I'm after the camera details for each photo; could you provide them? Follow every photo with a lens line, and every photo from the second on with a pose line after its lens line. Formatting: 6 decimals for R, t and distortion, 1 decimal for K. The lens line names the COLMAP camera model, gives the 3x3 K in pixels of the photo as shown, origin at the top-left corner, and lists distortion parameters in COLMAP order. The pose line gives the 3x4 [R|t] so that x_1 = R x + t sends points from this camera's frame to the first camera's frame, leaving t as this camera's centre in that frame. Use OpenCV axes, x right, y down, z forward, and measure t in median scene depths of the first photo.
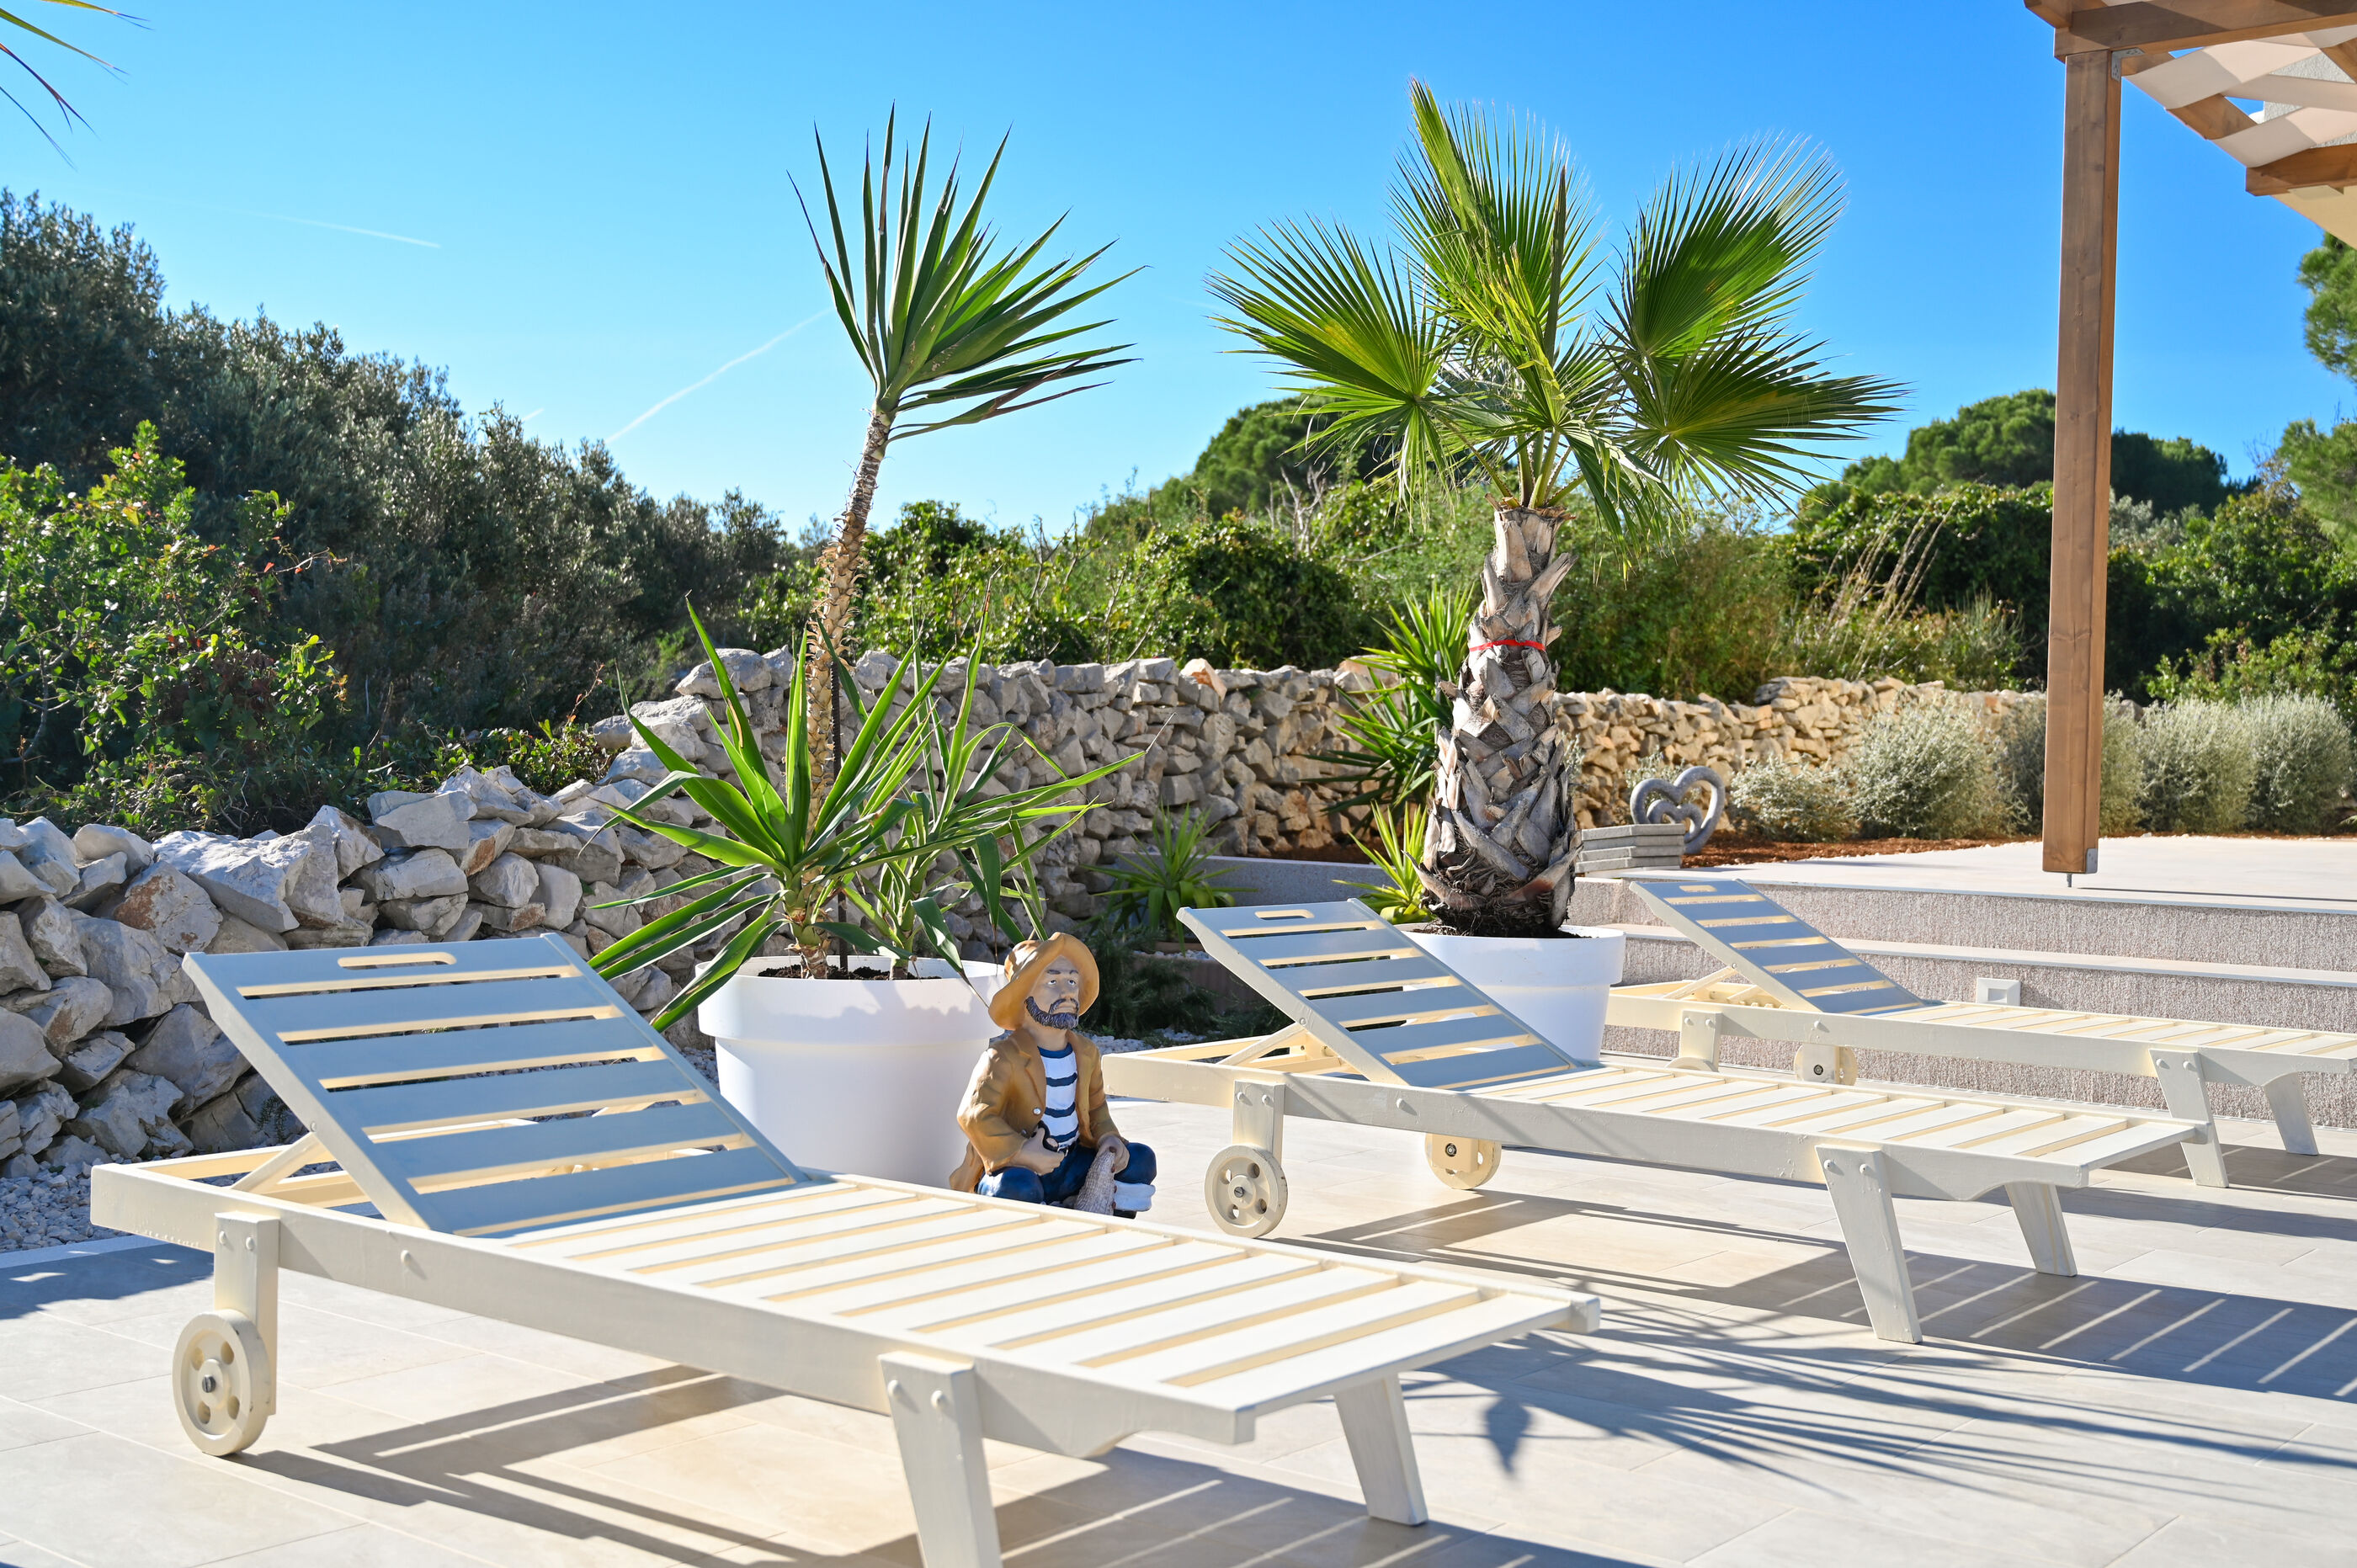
lens RADIAL K [[2495.3, 0, 1194.6], [0, 2495.3, 787.7], [0, 0, 1]] dist [-0.011603, 0.000000]
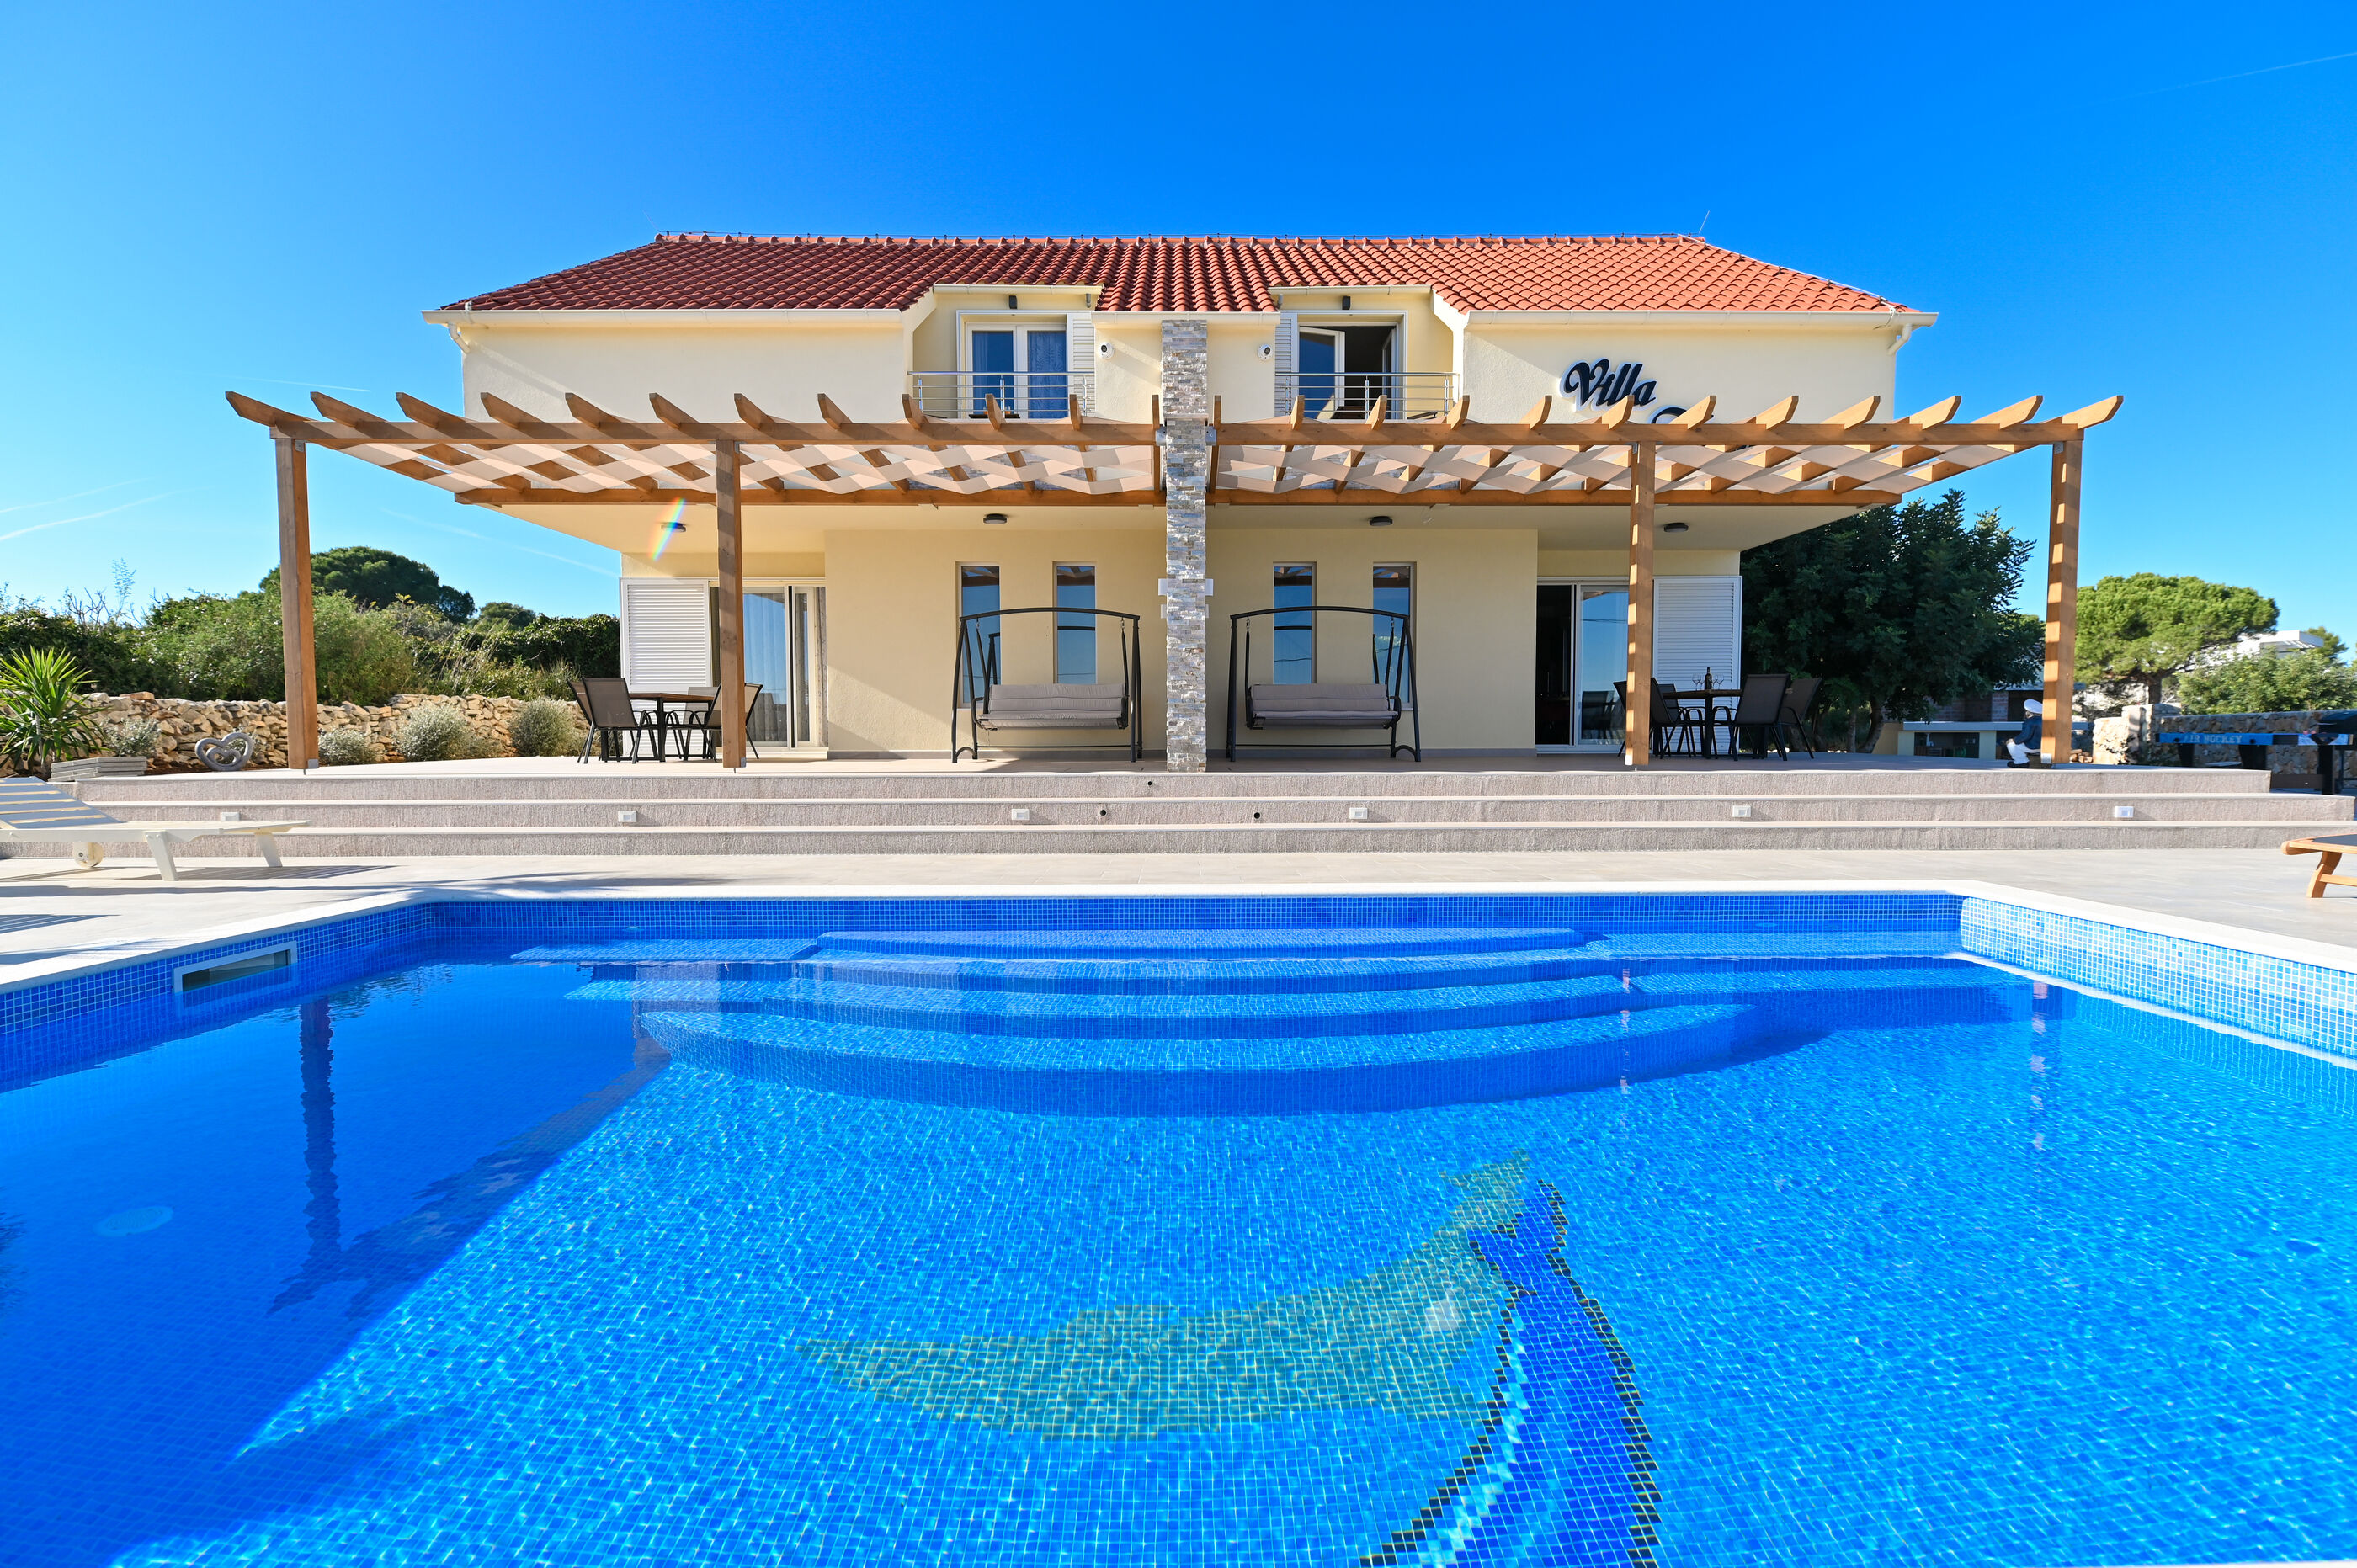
lens RADIAL K [[1009.2, 0, 1176.5], [0, 1009.2, 790.7], [0, 0, 1]] dist [-0.000161, -0.000299]
pose [[0.771021, -0.060927, 0.633888, 0.347951], [0.029987, 0.997782, 0.059428, 0.020074], [-0.636103, -0.026812, 0.771138, -0.317770]]
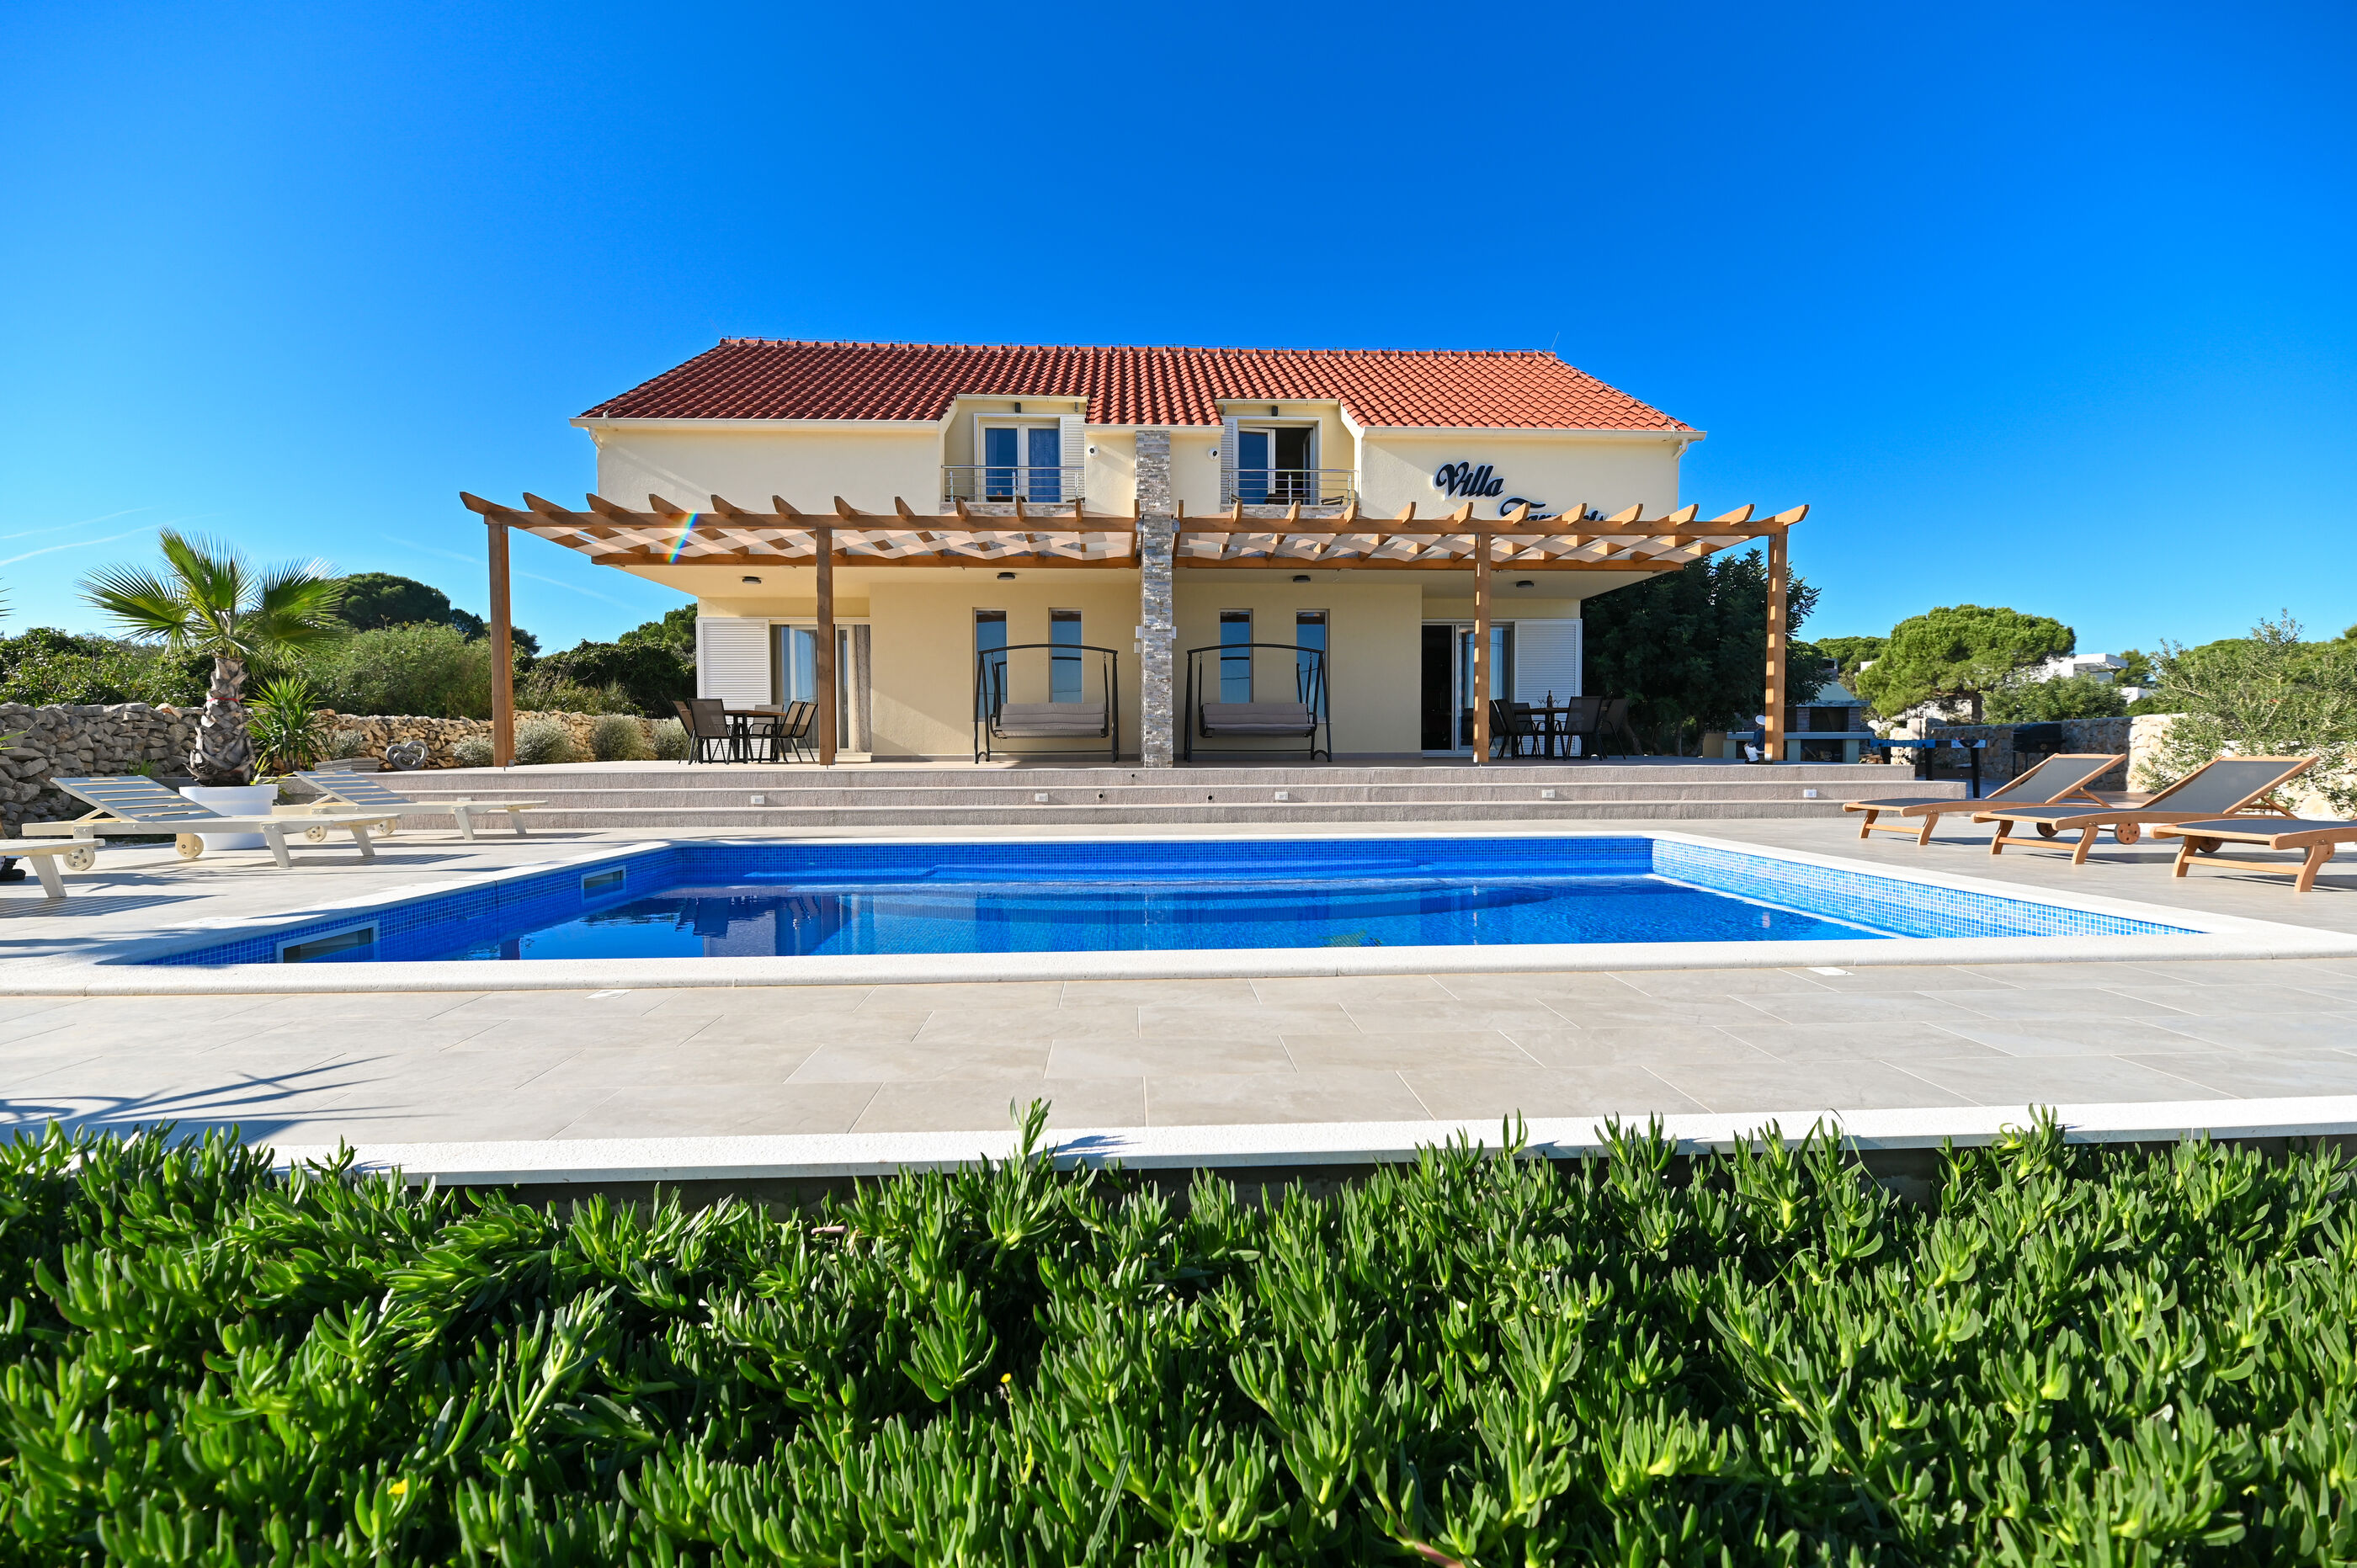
lens RADIAL K [[945.6, 0, 1158.5], [0, 945.6, 787.7], [0, 0, 1]] dist [-0.001461, -0.002918]
pose [[0.748864, -0.055923, 0.660360, 0.151360], [0.030994, 0.998298, 0.049394, 0.024163], [-0.661999, -0.016522, 0.749323, -0.506237]]
